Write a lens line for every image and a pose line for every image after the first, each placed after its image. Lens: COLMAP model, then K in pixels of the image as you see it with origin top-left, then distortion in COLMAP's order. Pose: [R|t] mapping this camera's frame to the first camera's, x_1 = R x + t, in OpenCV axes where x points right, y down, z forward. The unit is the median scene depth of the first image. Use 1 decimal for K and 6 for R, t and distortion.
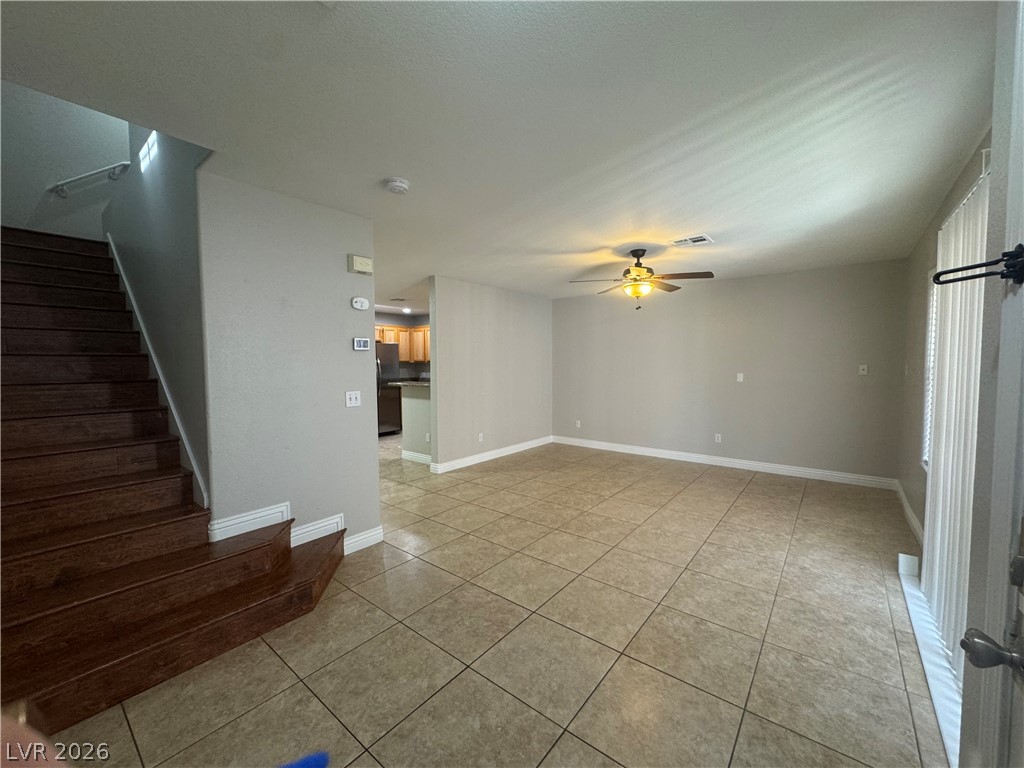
lens RADIAL K [[403.3, 0, 513.8], [0, 403.3, 382.8], [0, 0, 1]] dist [-0.014386, 0.000612]
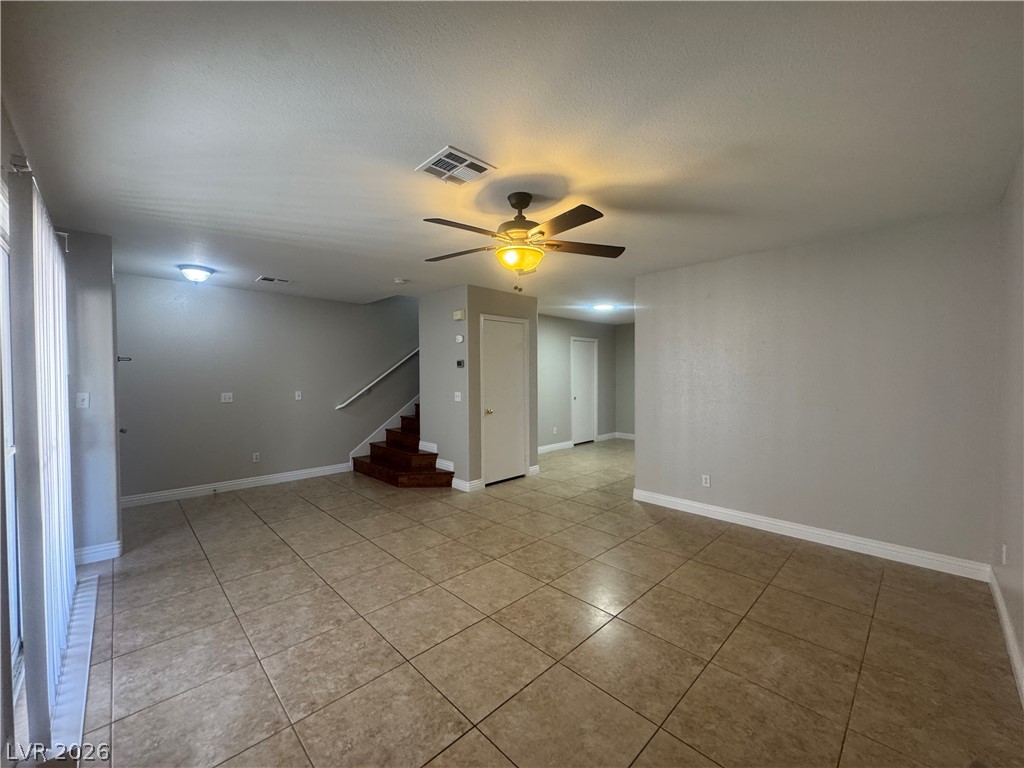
lens RADIAL K [[403.3, 0, 512.0], [0, 403.3, 384.5], [0, 0, 1]] dist [-0.014386, 0.000612]
pose [[-0.109715, 0.029468, -0.993526, 1.262431], [-0.045348, 0.998371, 0.034619, -0.079884], [0.992928, 0.048853, -0.108200, 1.437051]]
